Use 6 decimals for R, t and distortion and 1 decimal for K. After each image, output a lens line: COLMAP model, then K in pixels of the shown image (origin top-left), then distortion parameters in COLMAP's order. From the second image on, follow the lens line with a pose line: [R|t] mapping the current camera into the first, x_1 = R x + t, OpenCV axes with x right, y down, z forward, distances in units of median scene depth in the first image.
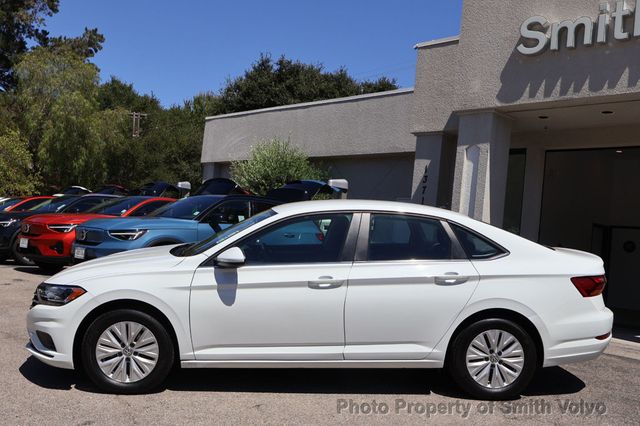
lens RADIAL K [[635.7, 0, 320.0], [0, 635.7, 213.0], [0, 0, 1]] dist [-0.002620, 0.009572]
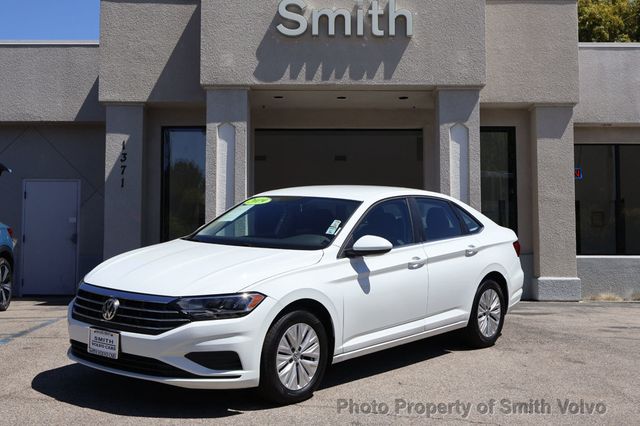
lens RADIAL K [[804.8, 0, 320.0], [0, 804.8, 213.0], [0, 0, 1]] dist [0.009500, 0.005490]
pose [[0.689937, -0.046163, 0.722396, -0.606253], [0.026574, 0.998907, 0.038453, -0.018443], [-0.723382, -0.007333, 0.690409, 0.091758]]
